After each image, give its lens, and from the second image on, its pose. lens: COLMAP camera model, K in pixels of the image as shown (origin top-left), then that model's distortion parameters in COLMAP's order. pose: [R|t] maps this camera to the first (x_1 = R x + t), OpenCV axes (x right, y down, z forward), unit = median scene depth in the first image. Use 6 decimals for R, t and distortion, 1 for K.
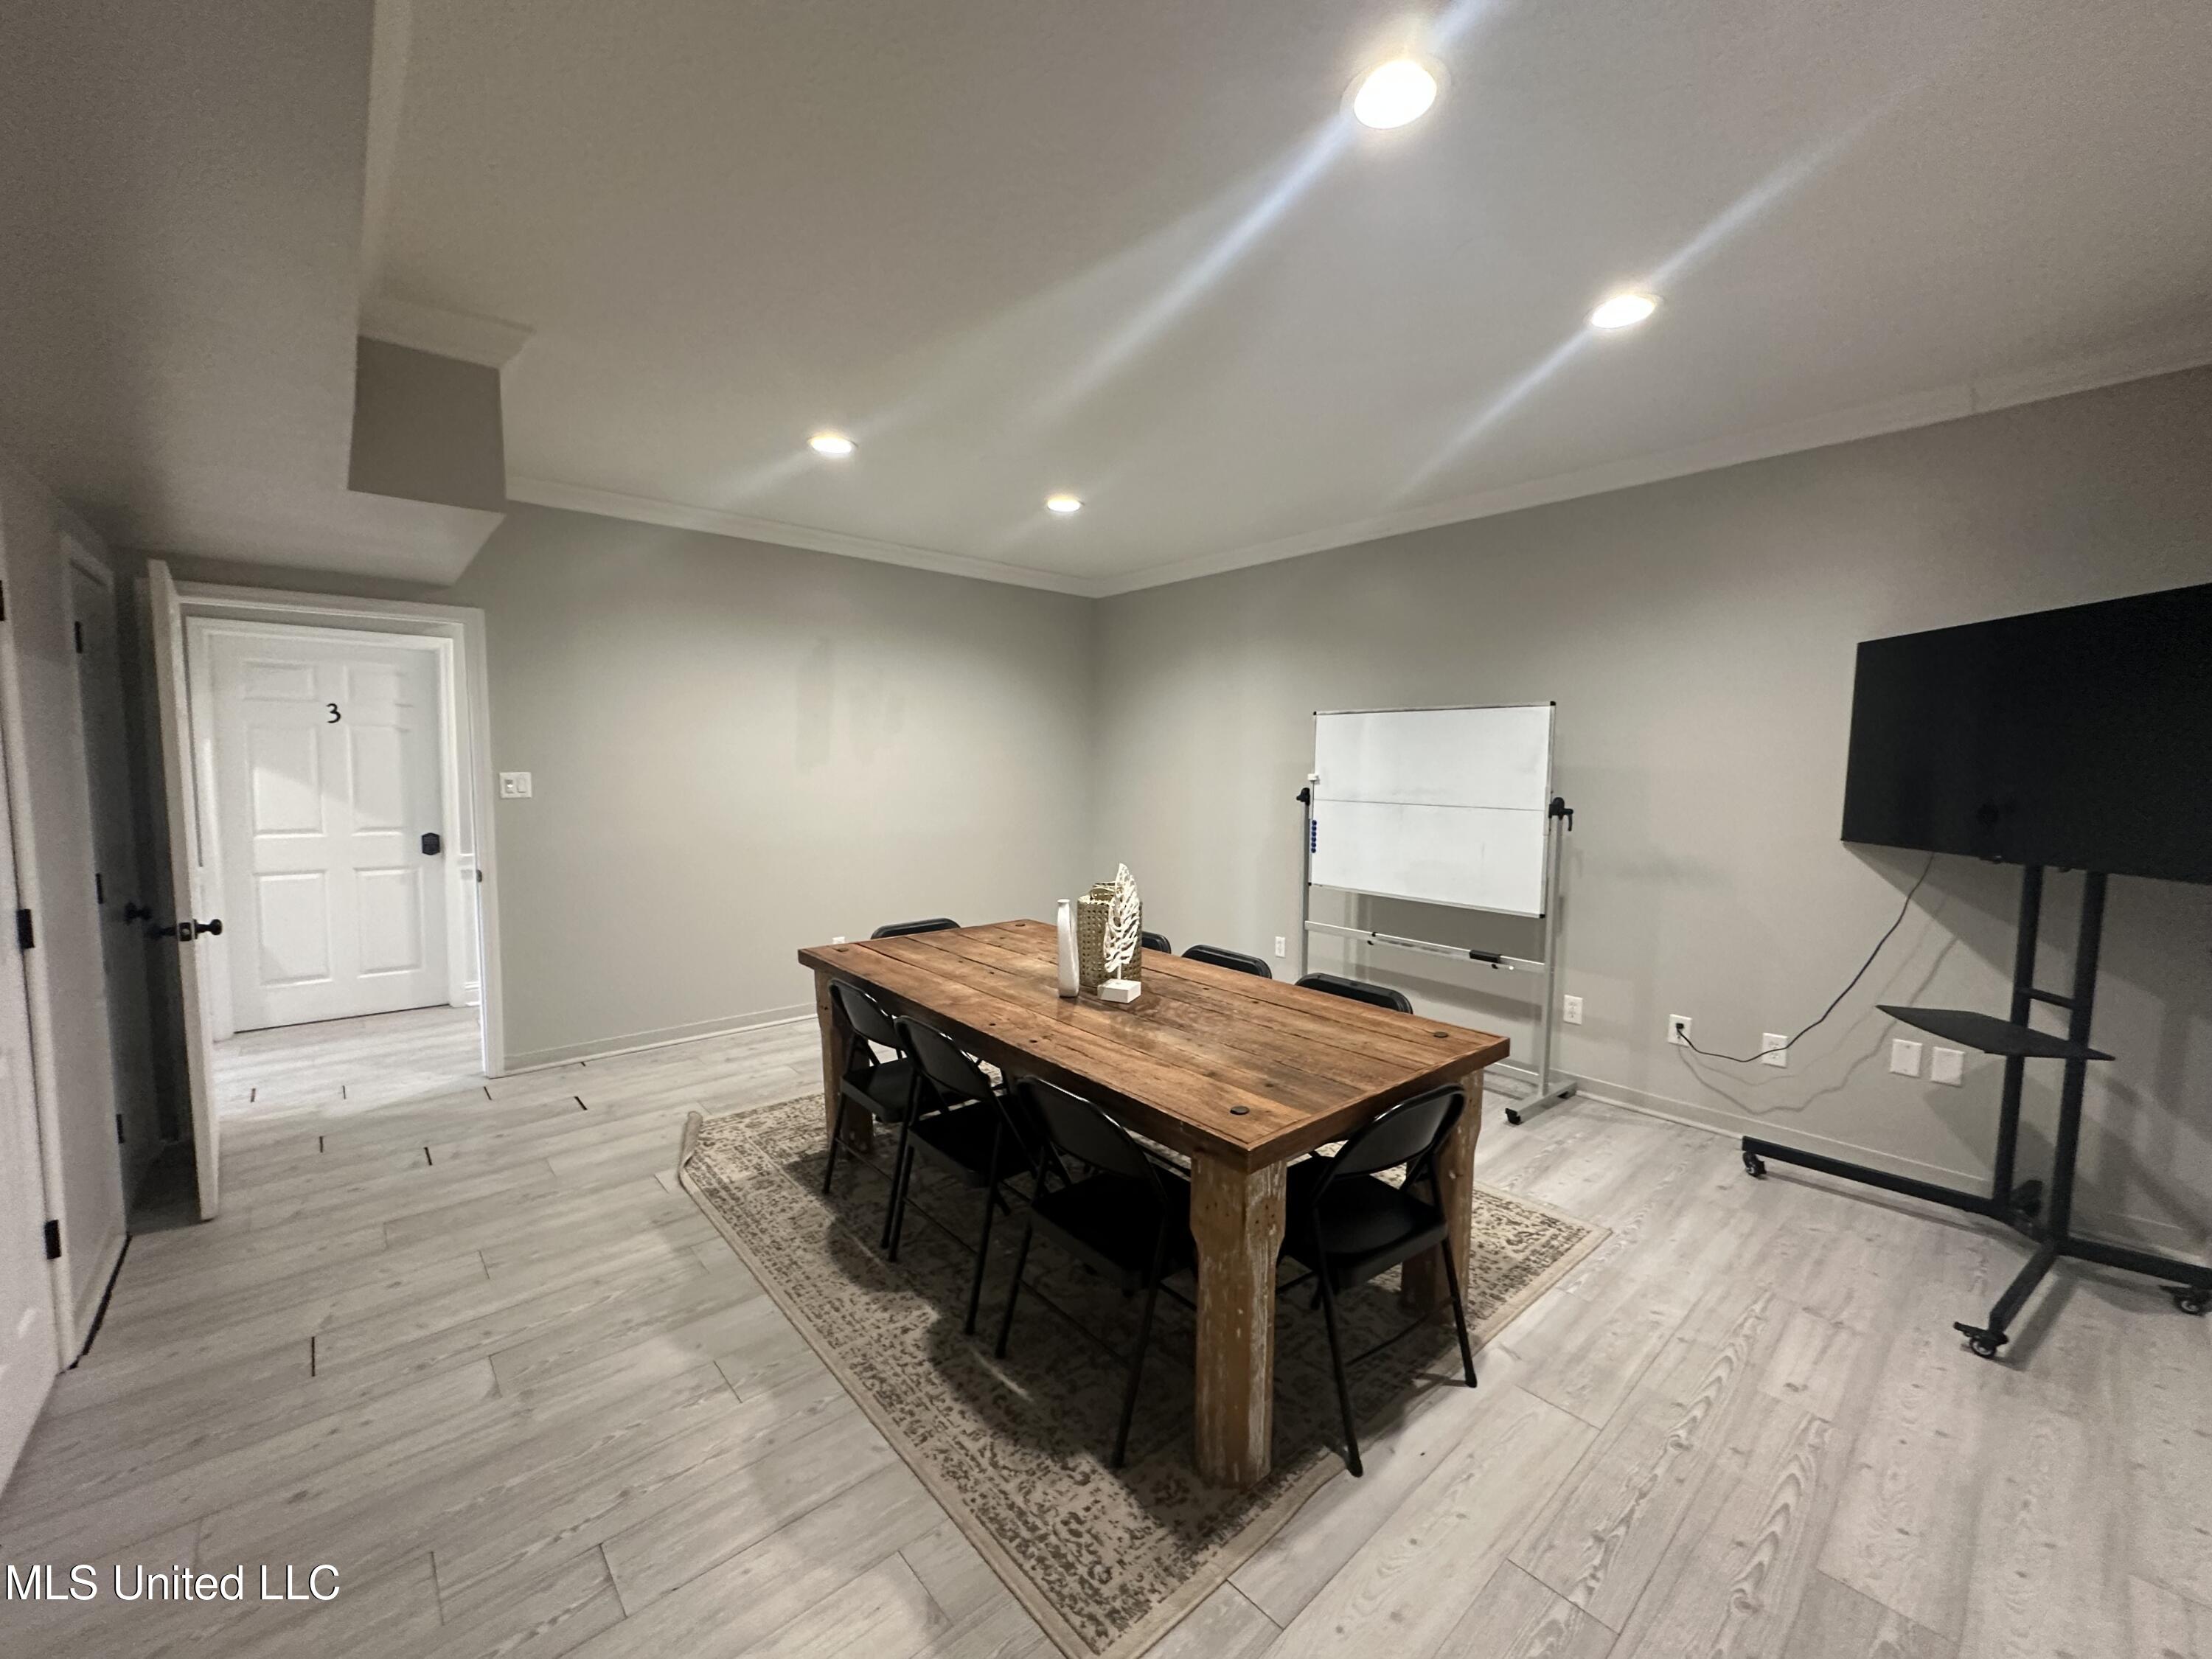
lens RADIAL K [[881.0, 0, 1108.3], [0, 881.0, 832.5], [0, 0, 1]] dist [-0.000184, 0.000538]
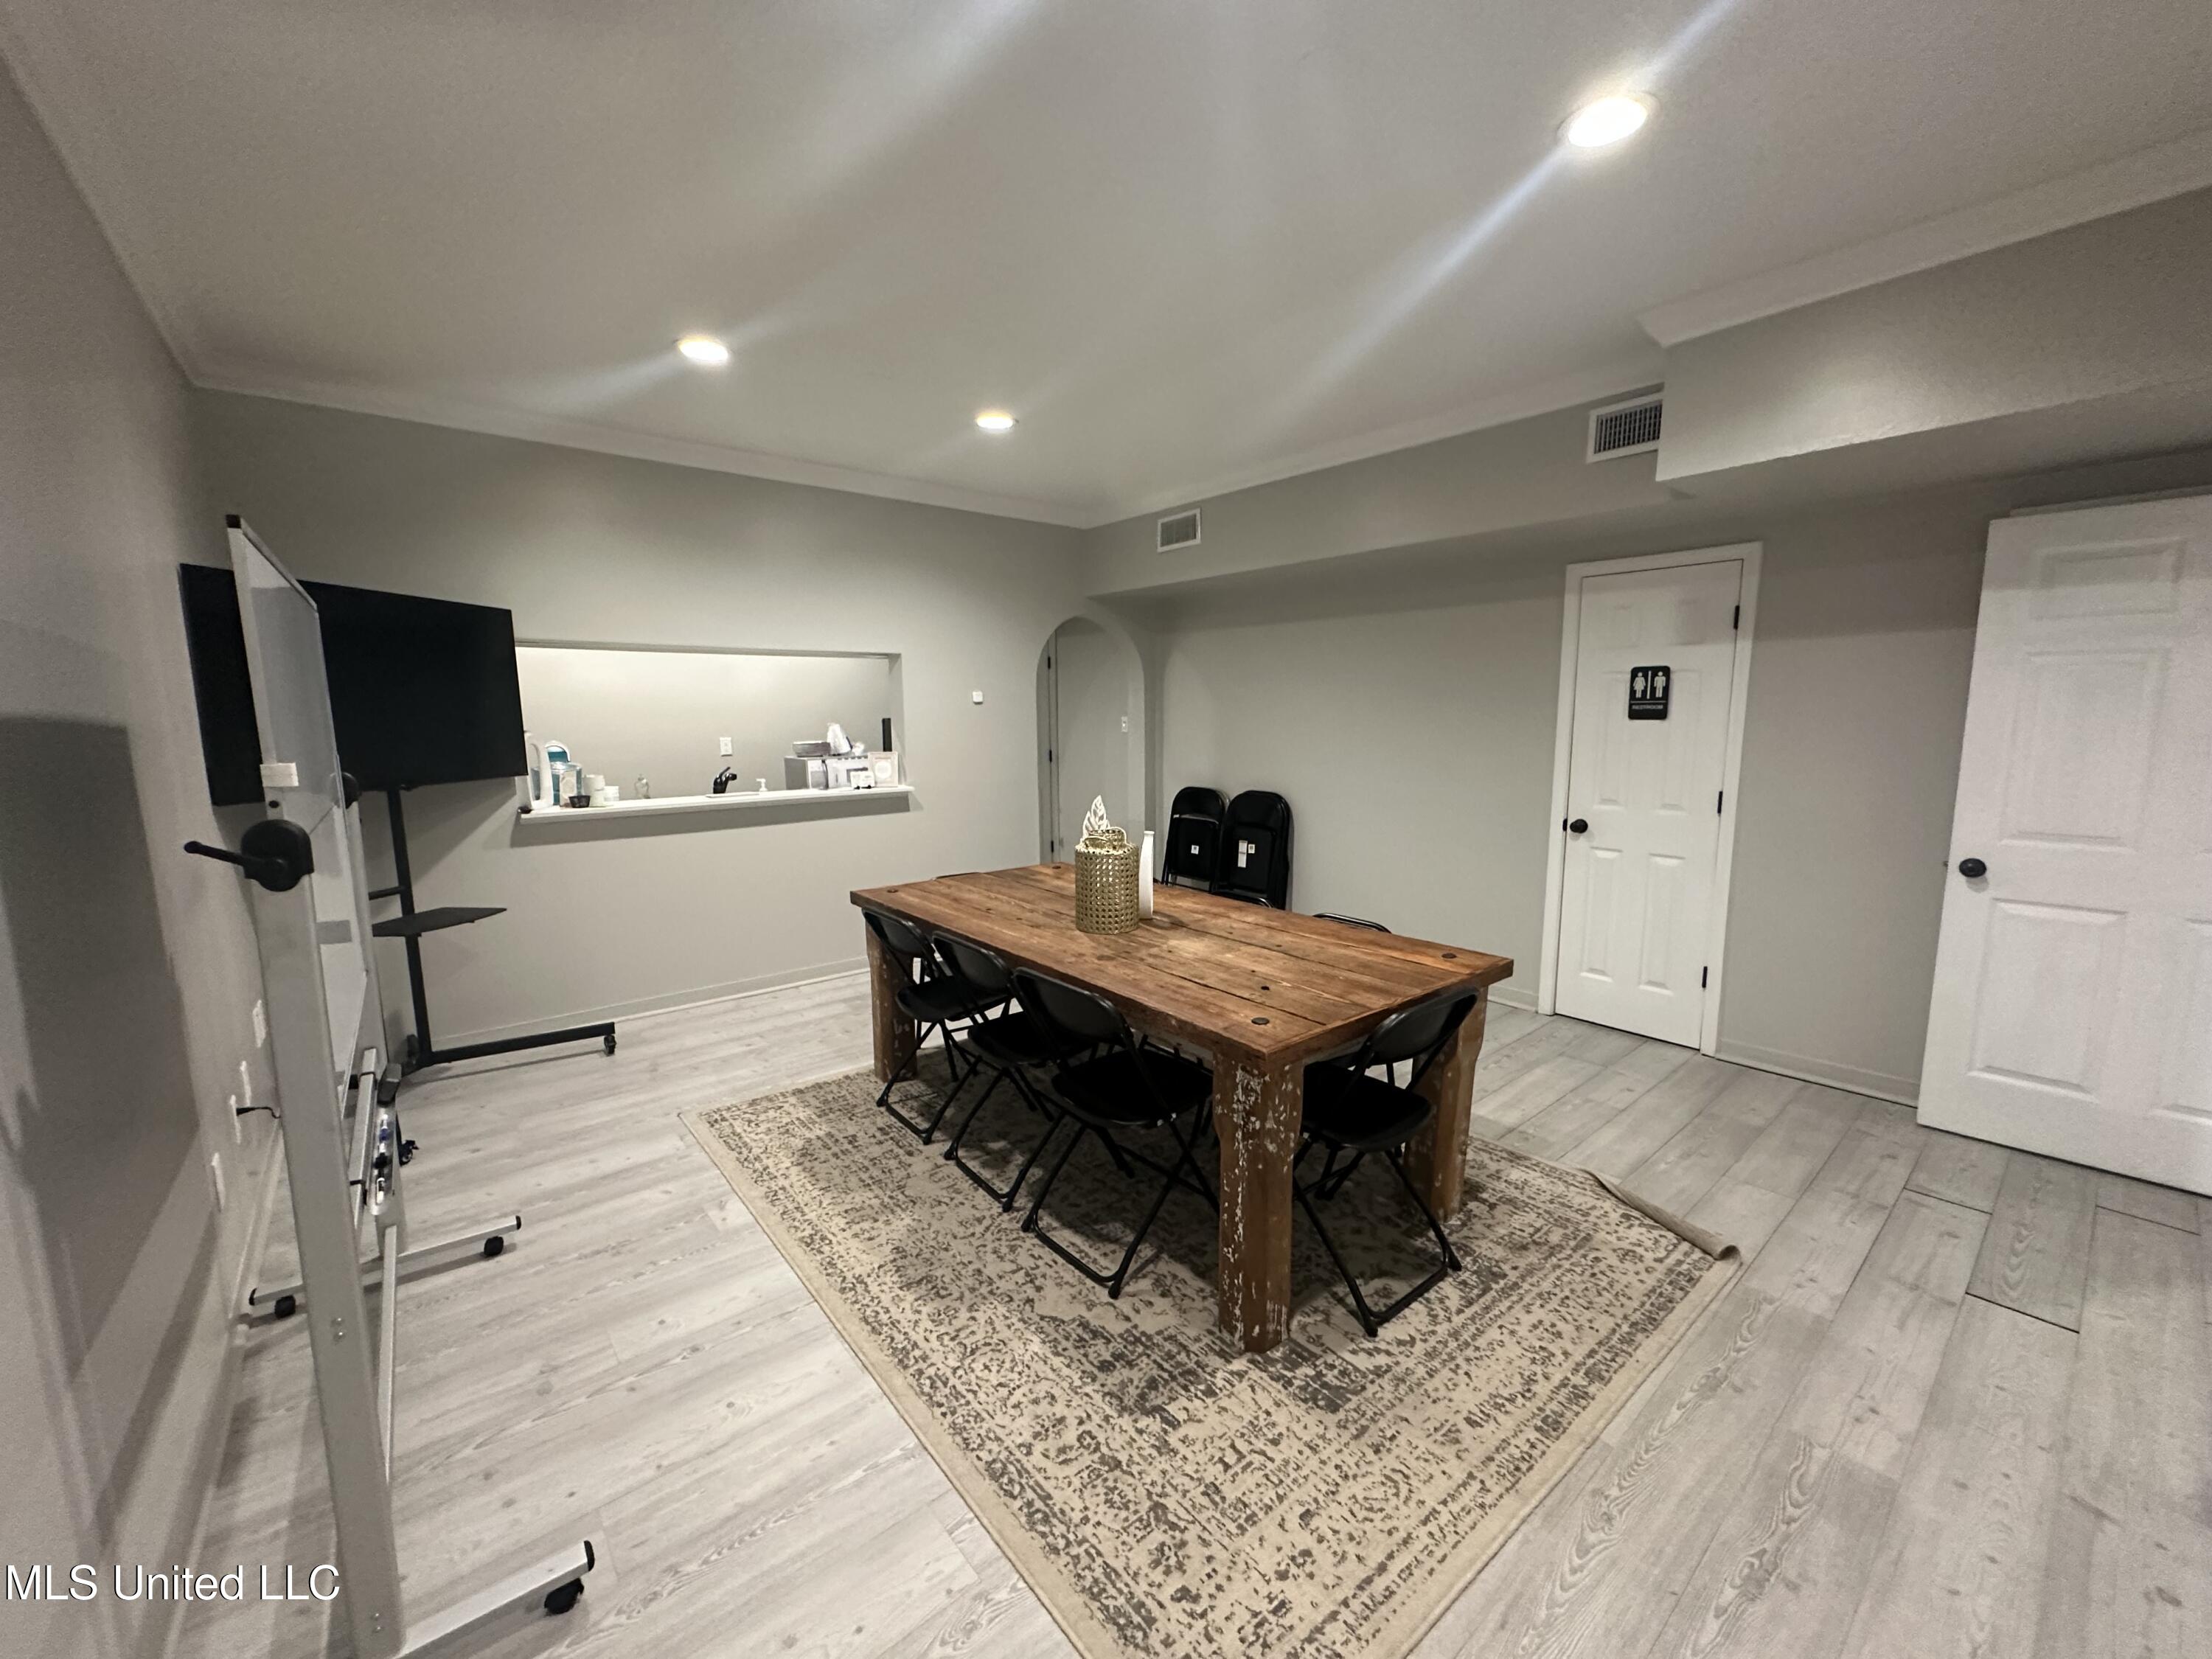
lens RADIAL K [[881.0, 0, 1104.2], [0, 881.0, 828.7], [0, 0, 1]] dist [-0.000184, 0.000538]
pose [[-0.999371, -0.006917, 0.034786, -0.030134], [0.000818, 0.976040, 0.217589, -0.177608], [-0.035457, 0.217480, -0.975420, 2.145897]]
